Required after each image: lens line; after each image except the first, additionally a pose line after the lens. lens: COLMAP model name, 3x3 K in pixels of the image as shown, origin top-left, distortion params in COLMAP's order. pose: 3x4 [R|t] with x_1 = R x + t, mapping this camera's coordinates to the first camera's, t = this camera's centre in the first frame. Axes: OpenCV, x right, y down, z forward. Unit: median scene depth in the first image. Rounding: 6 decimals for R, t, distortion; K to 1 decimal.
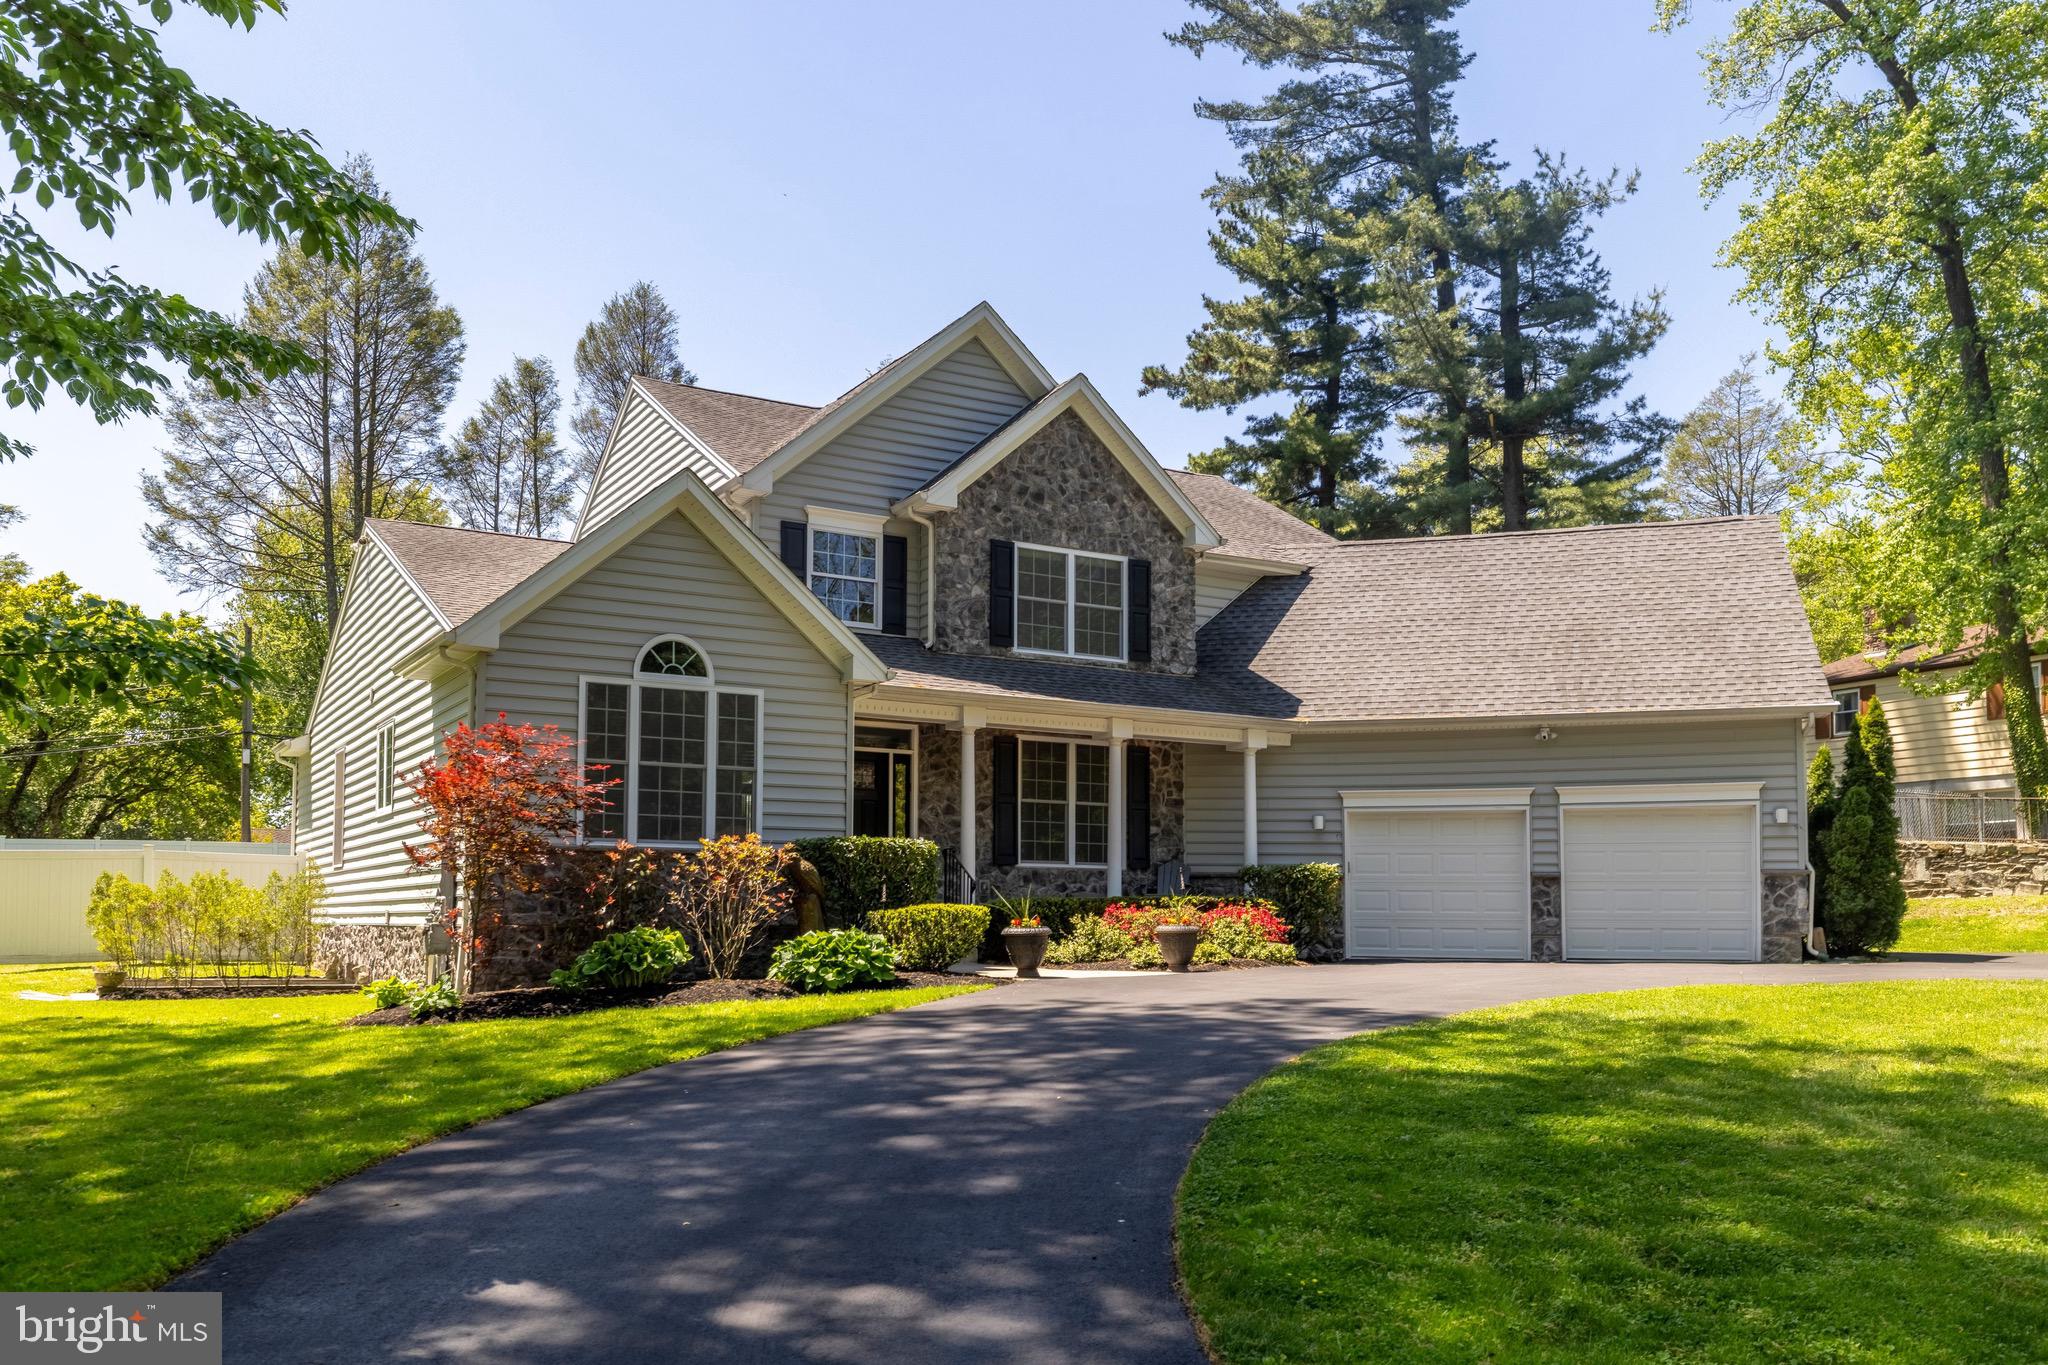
lens RADIAL K [[1623.1, 0, 912.7], [0, 1623.1, 834.0], [0, 0, 1]] dist [-0.004003, -0.014250]
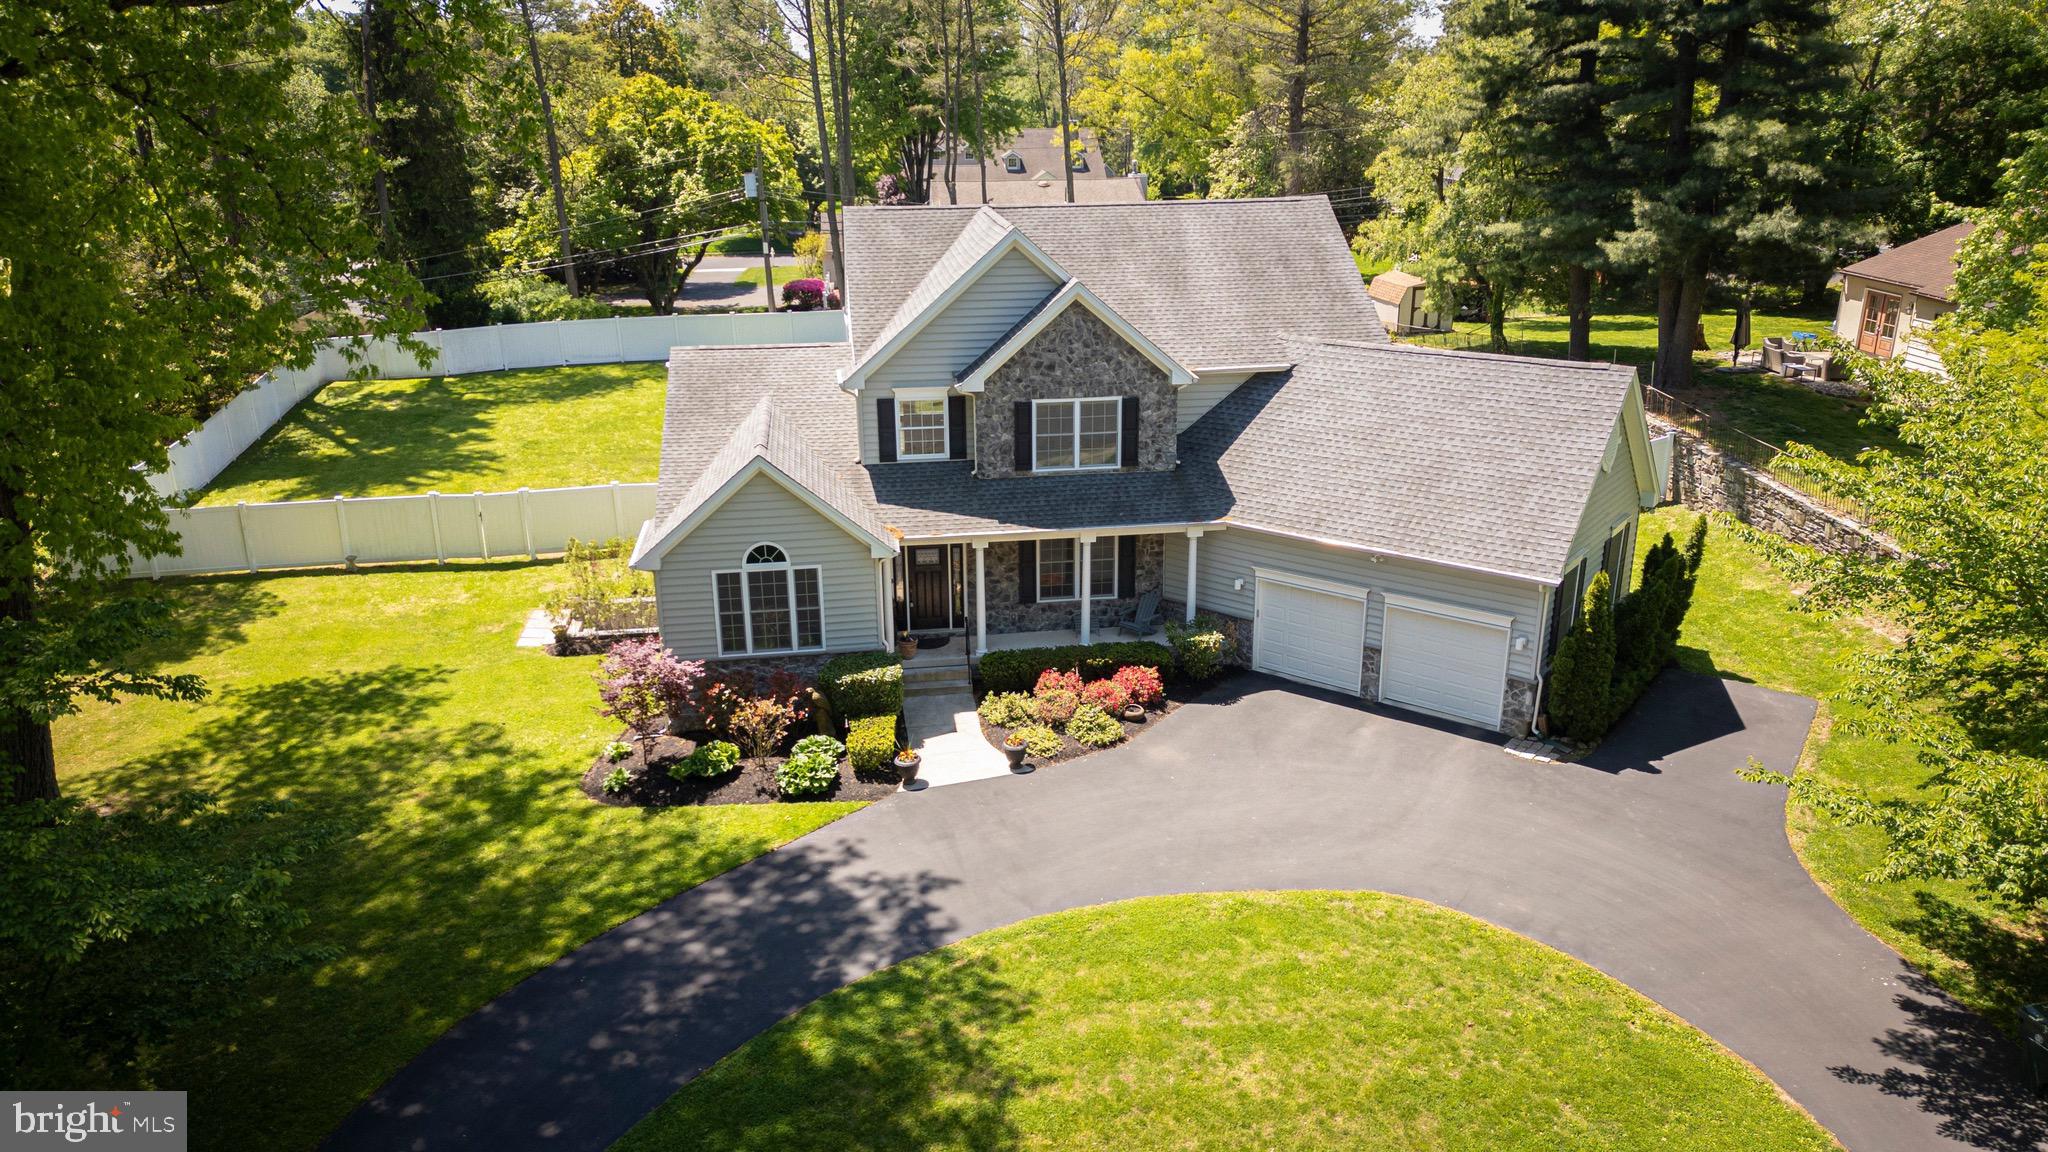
lens RADIAL K [[1417.6, 0, 1016.0], [0, 1417.6, 562.7], [0, 0, 1]] dist [0.116633, -0.172639]
pose [[0.938616, 0.089377, -0.333184, 0.500370], [0.042788, 0.928230, 0.369537, -0.527208], [0.342300, -0.361109, 0.867428, -0.206345]]
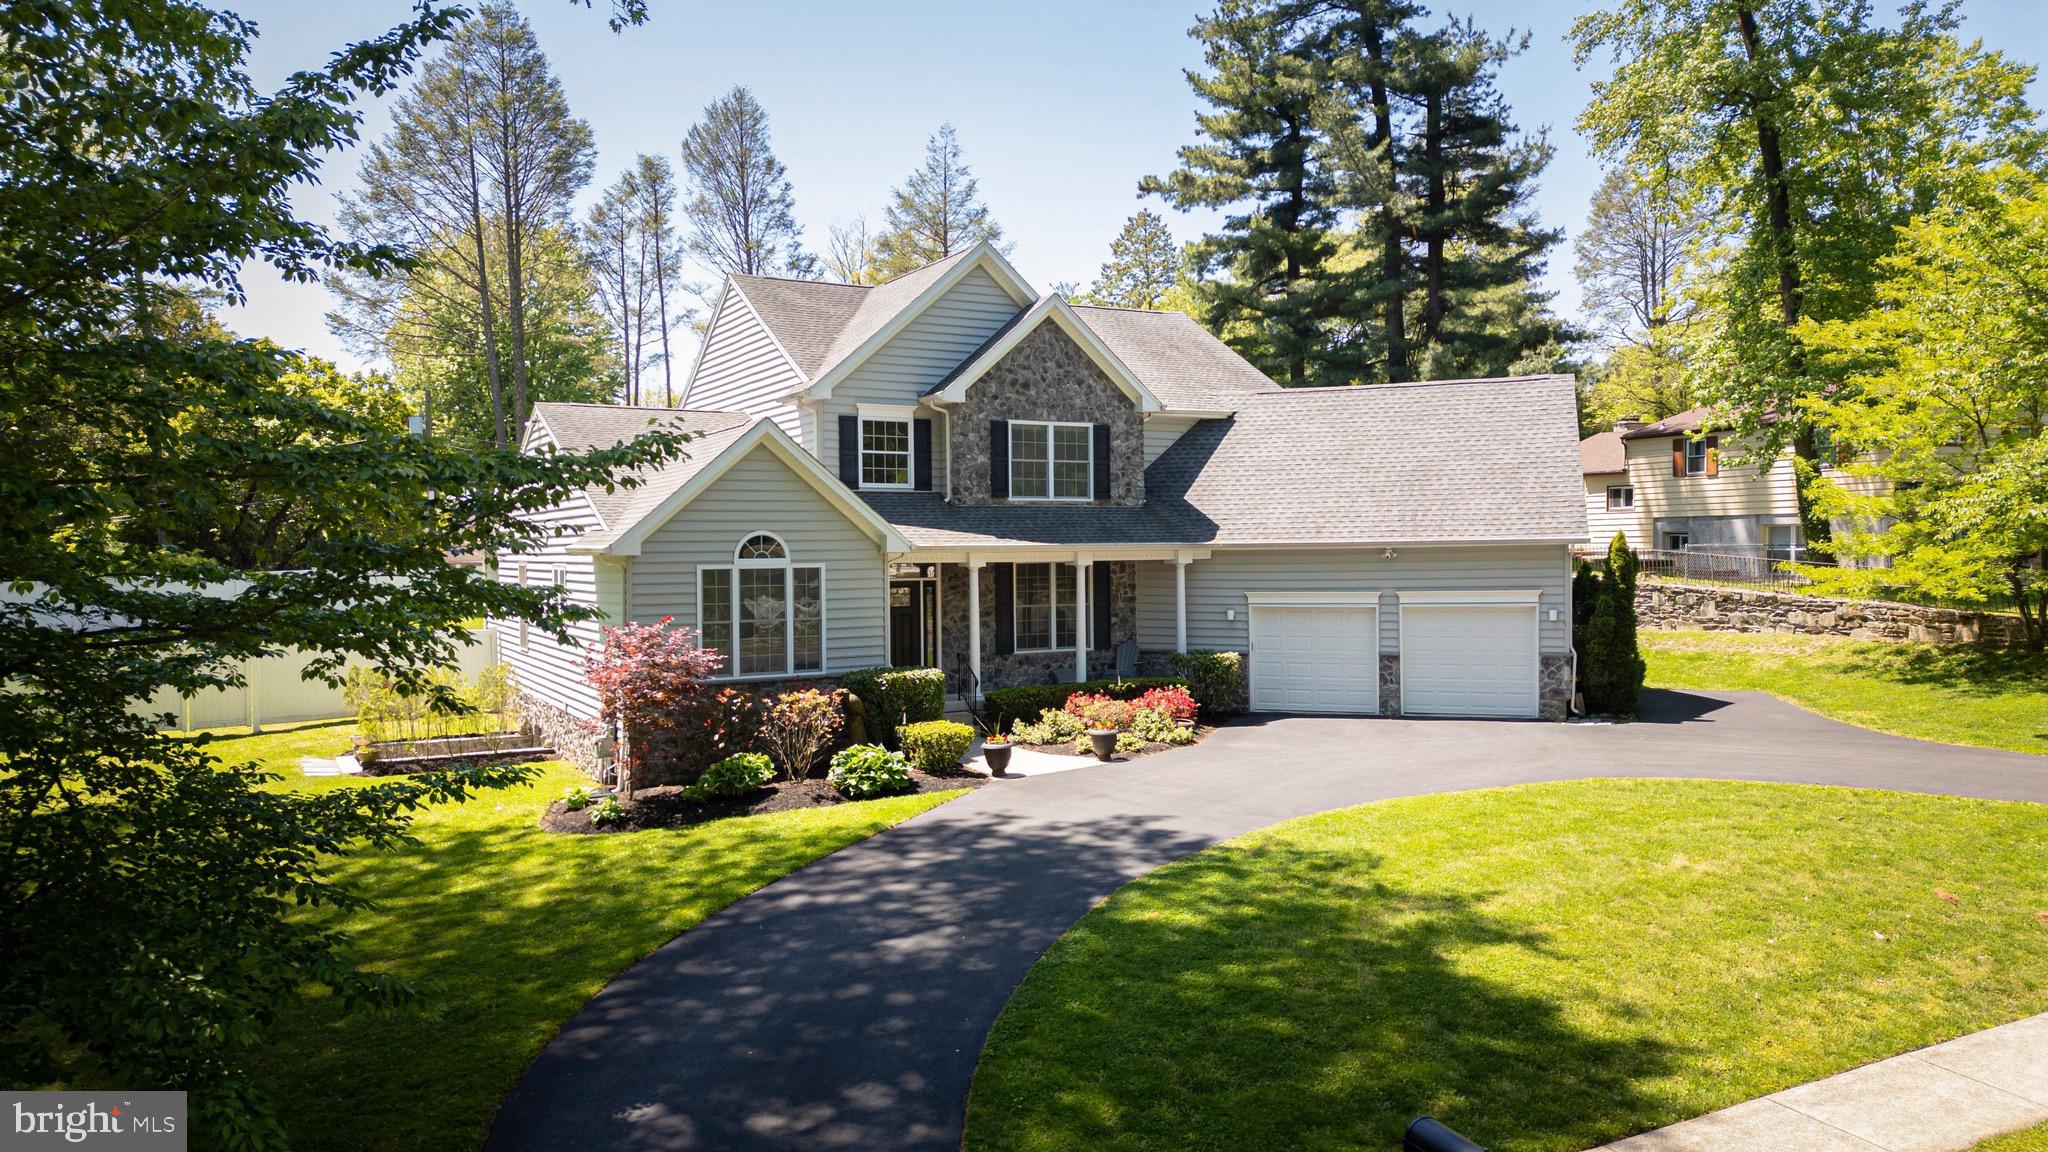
lens RADIAL K [[1417.6, 0, 1016.0], [0, 1417.6, 562.7], [0, 0, 1]] dist [0.116633, -0.172639]
pose [[0.999743, -0.018732, 0.012769, 0.051173], [0.017791, 0.997374, 0.070199, -0.143126], [-0.014050, -0.069954, 0.997451, -0.220524]]
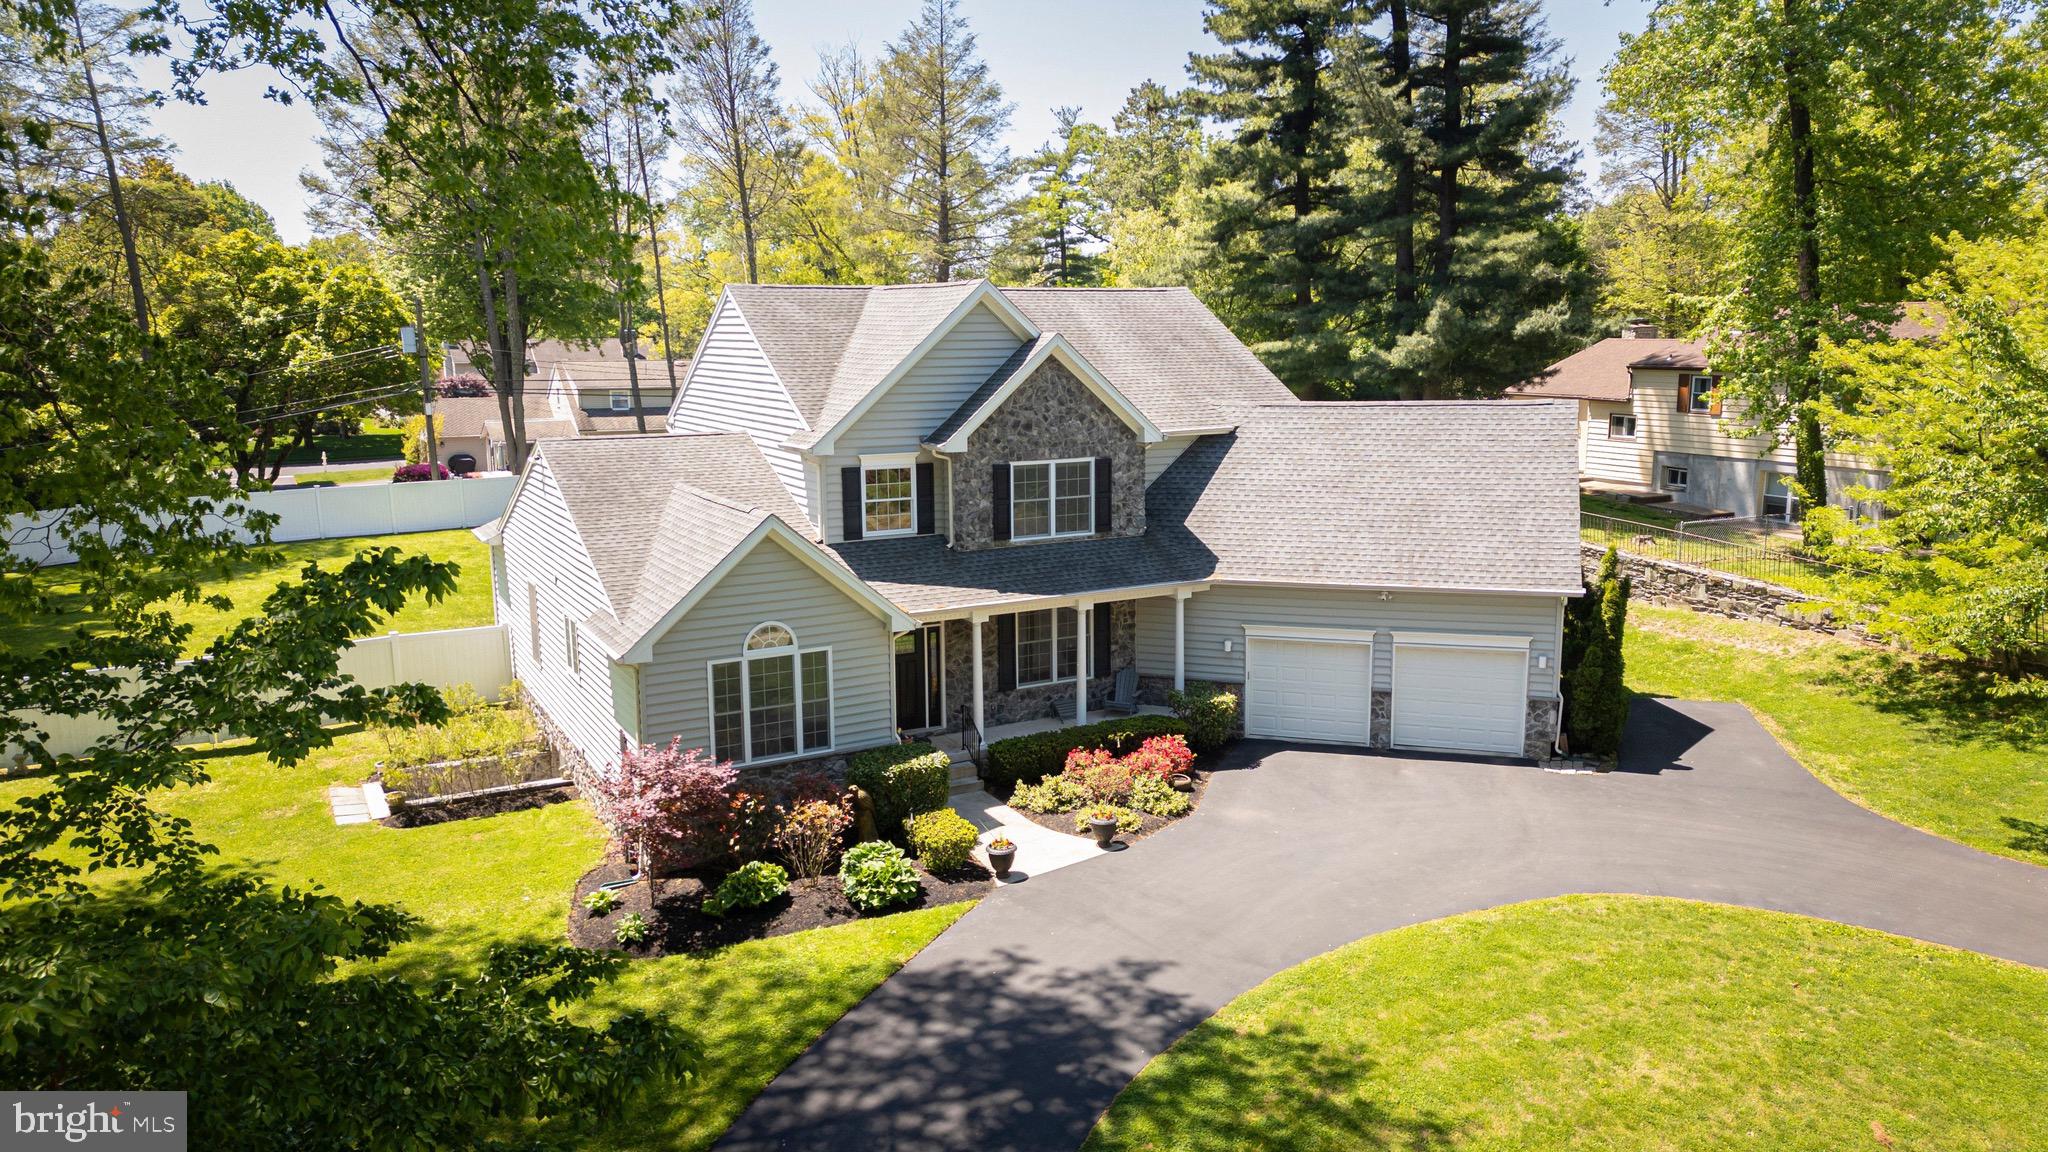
lens RADIAL K [[1417.6, 0, 1016.0], [0, 1417.6, 562.7], [0, 0, 1]] dist [0.116633, -0.172639]
pose [[0.999727, -0.021156, 0.009934, 0.053314], [0.018403, 0.974554, 0.223395, -0.367180], [-0.014408, -0.223152, 0.974677, -0.205953]]
